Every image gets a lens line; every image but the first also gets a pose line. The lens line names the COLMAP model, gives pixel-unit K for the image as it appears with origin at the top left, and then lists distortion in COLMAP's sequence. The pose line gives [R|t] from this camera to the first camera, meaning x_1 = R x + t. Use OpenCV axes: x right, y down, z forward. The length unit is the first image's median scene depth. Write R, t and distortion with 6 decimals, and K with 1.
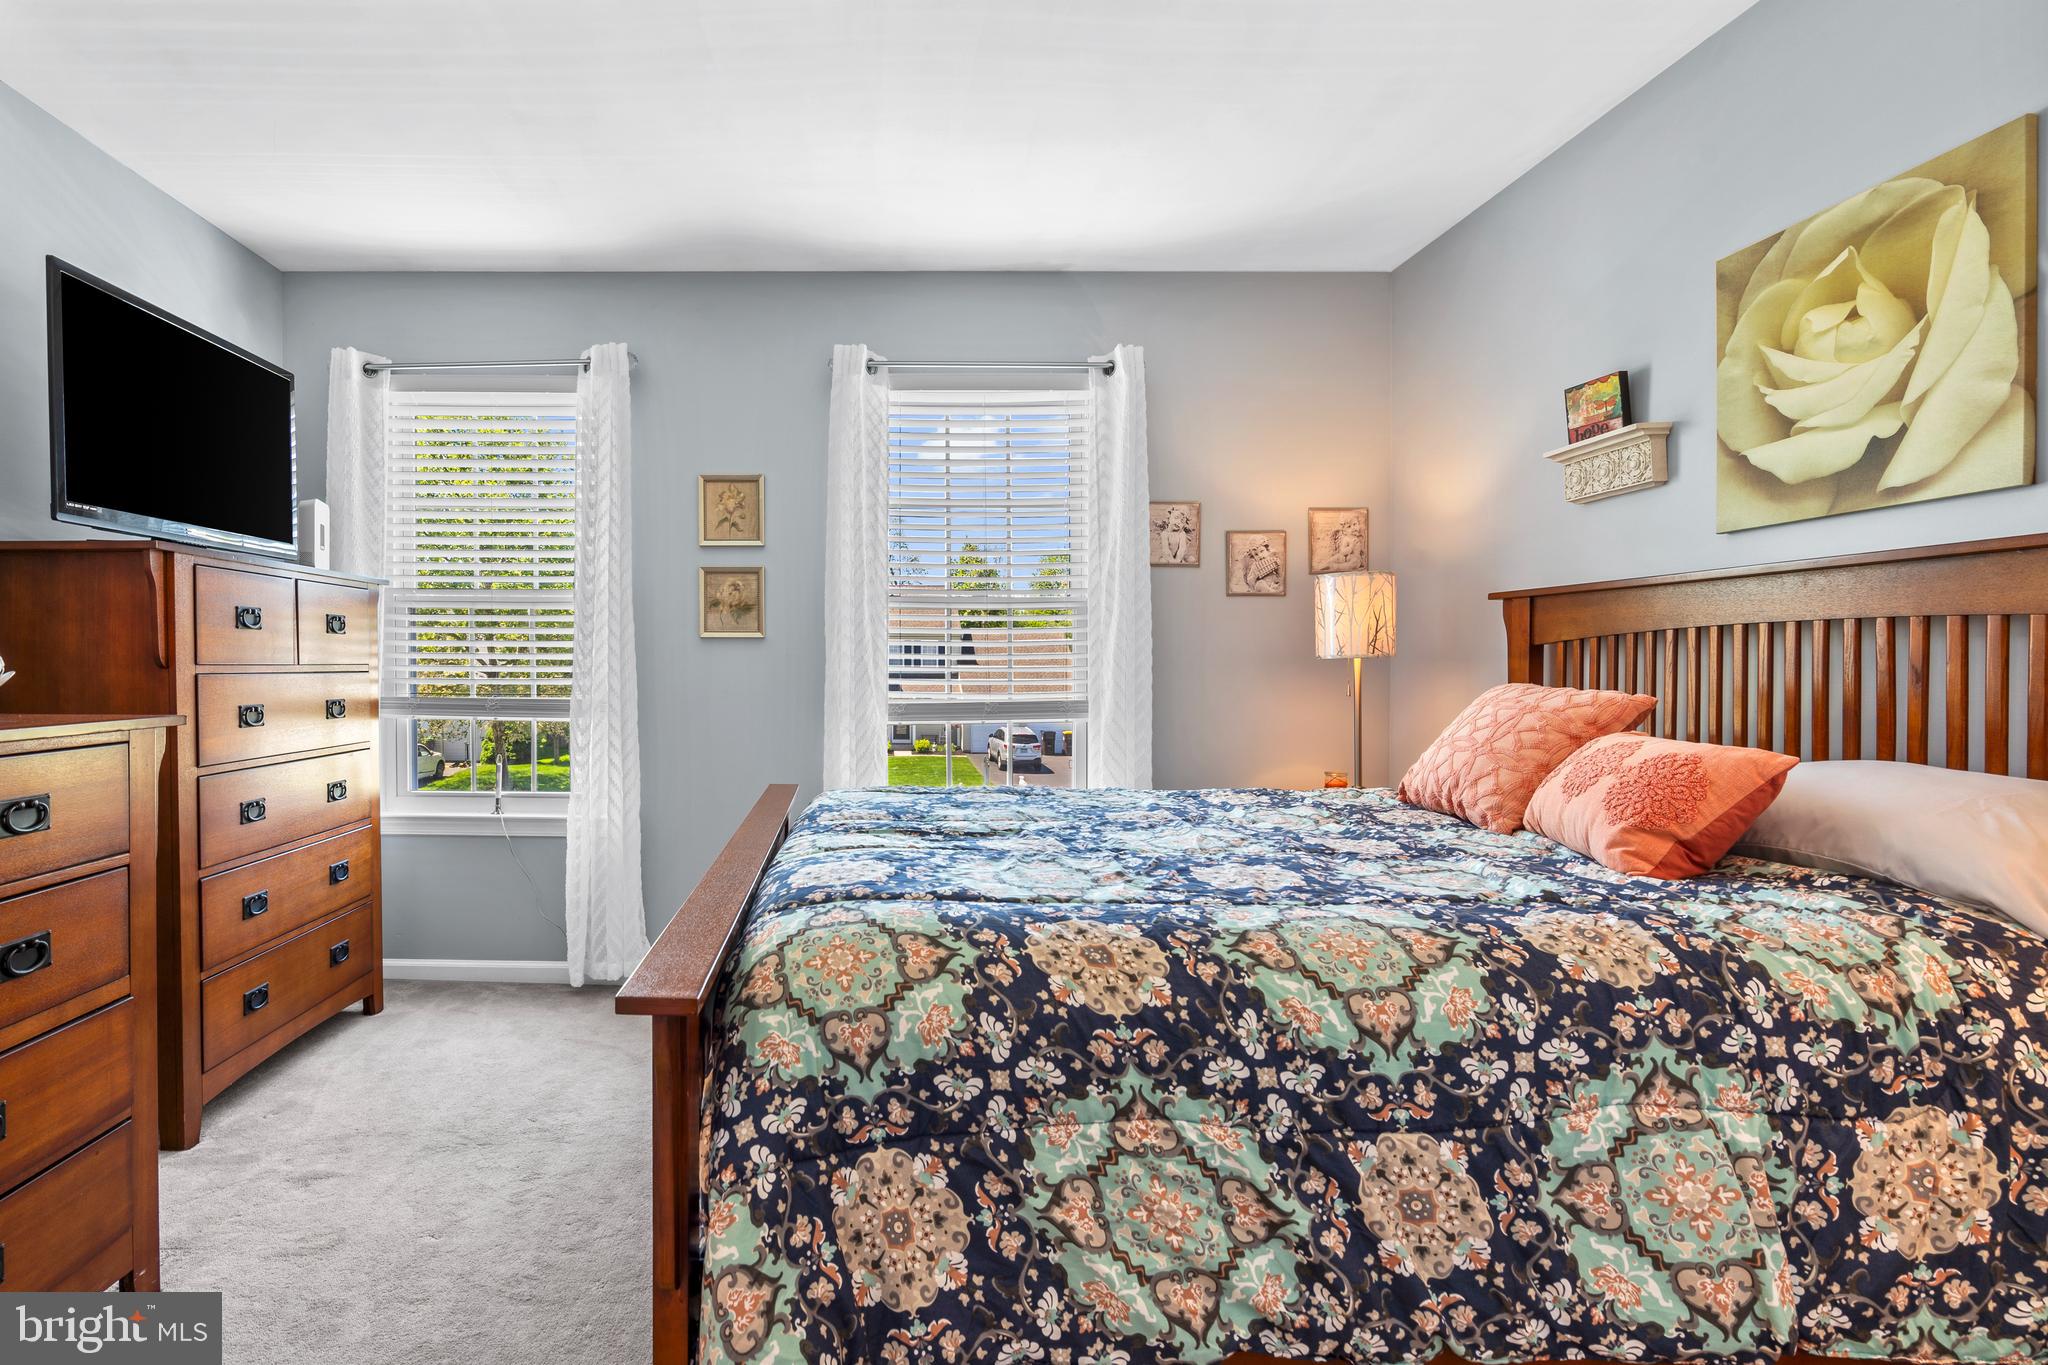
lens RADIAL K [[960.8, 0, 981.2], [0, 960.8, 679.1], [0, 0, 1]] dist [-0.002706, 0.000472]
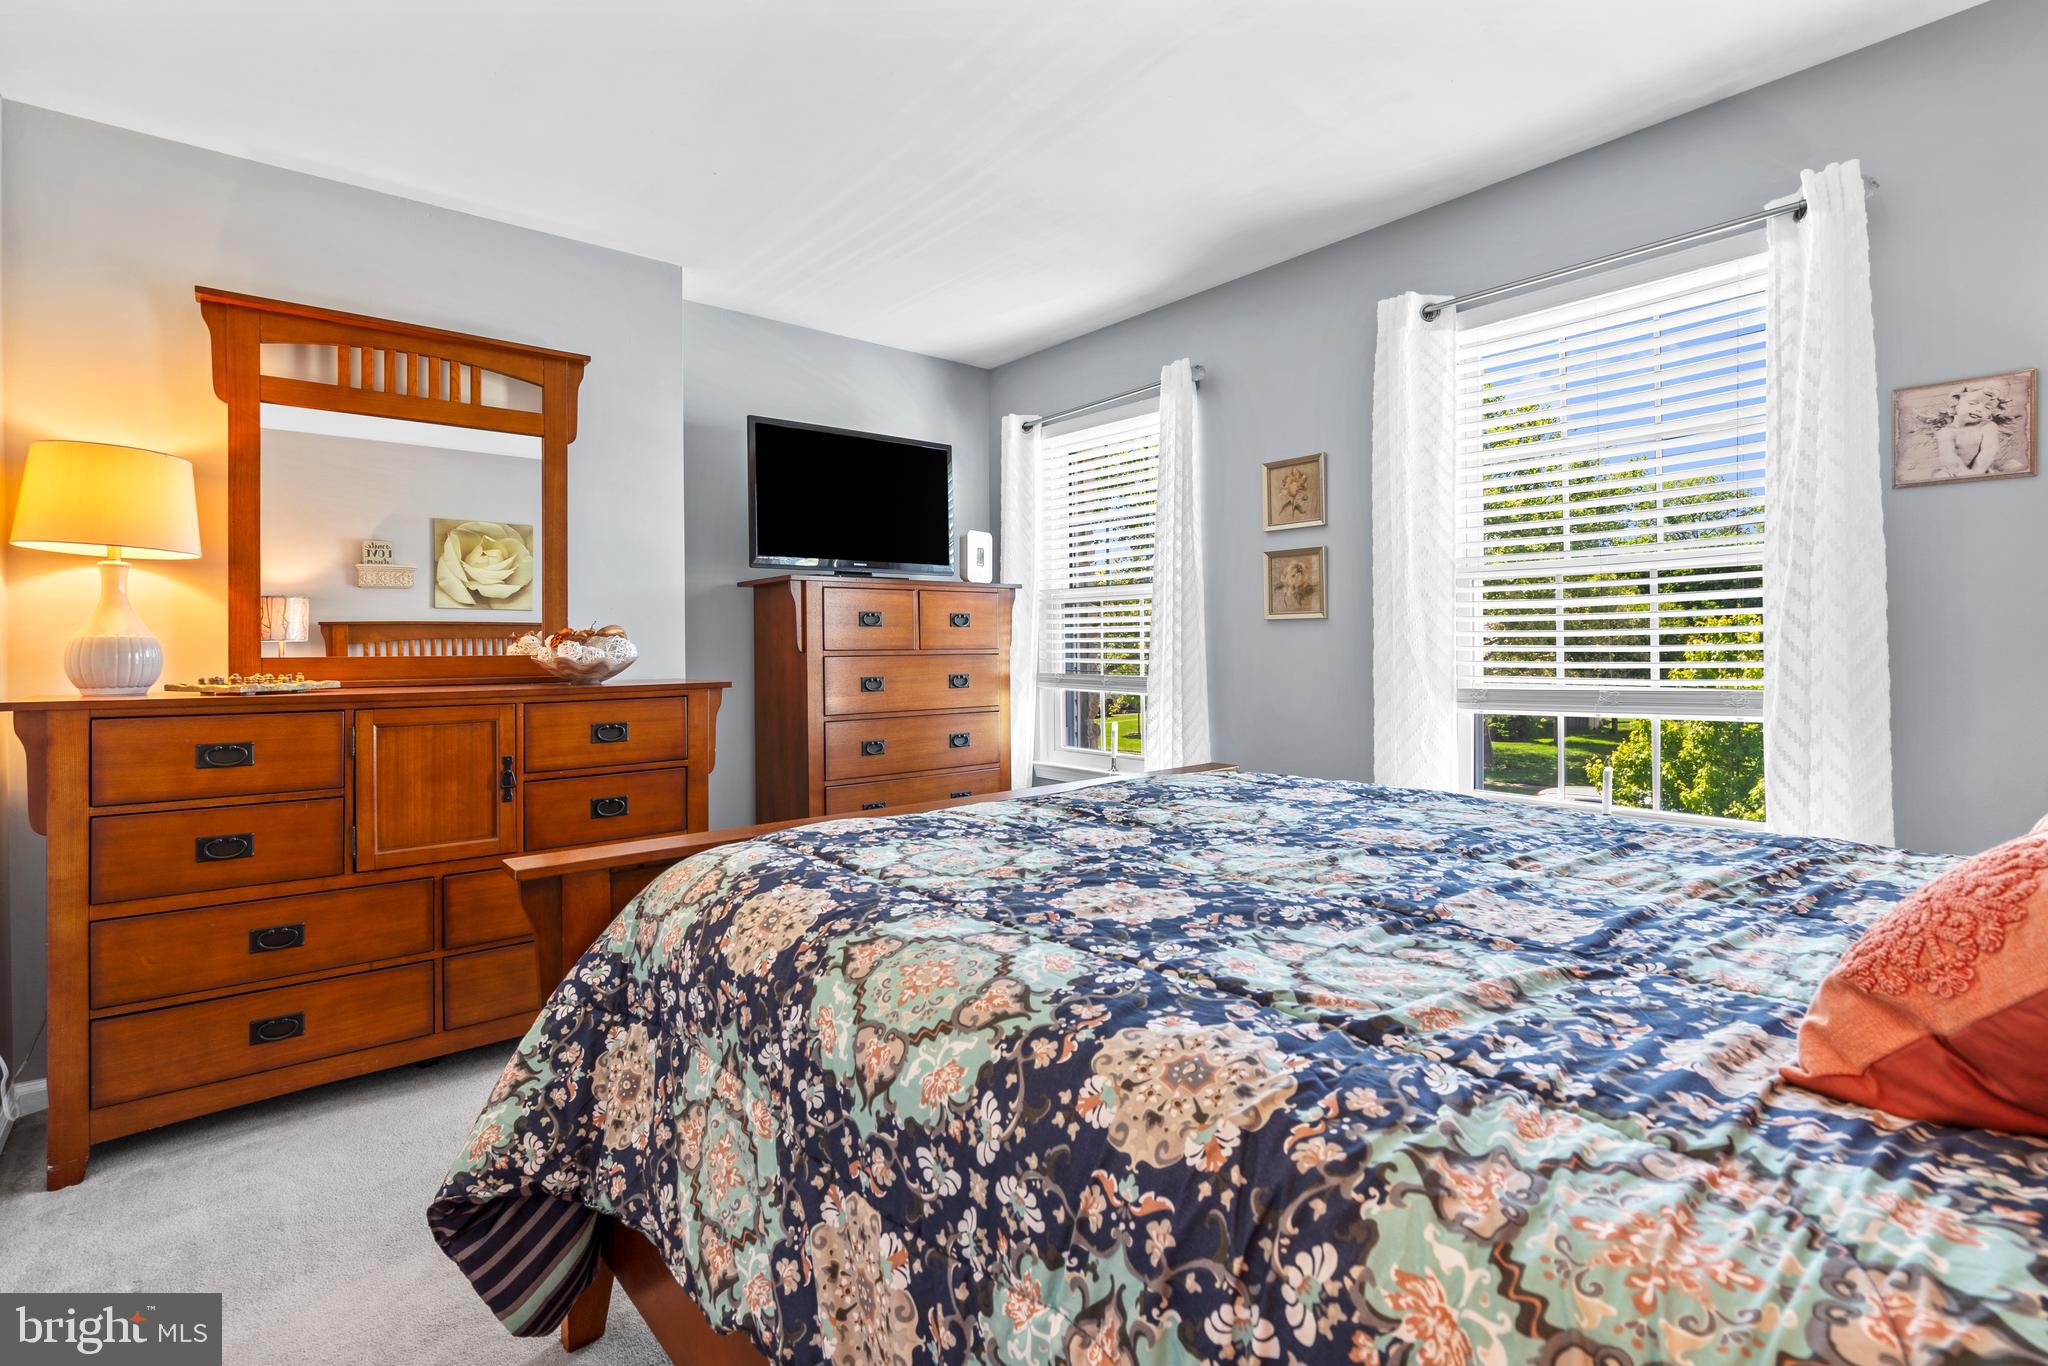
lens RADIAL K [[943.1, 0, 1024.2], [0, 943.1, 647.2], [0, 0, 1]] dist [-0.021254, 0.009428]
pose [[0.622509, -0.009036, -0.782560, 0.722120], [-0.002186, 0.999909, -0.013285, -0.001906], [0.782609, 0.009981, 0.622433, 0.364341]]
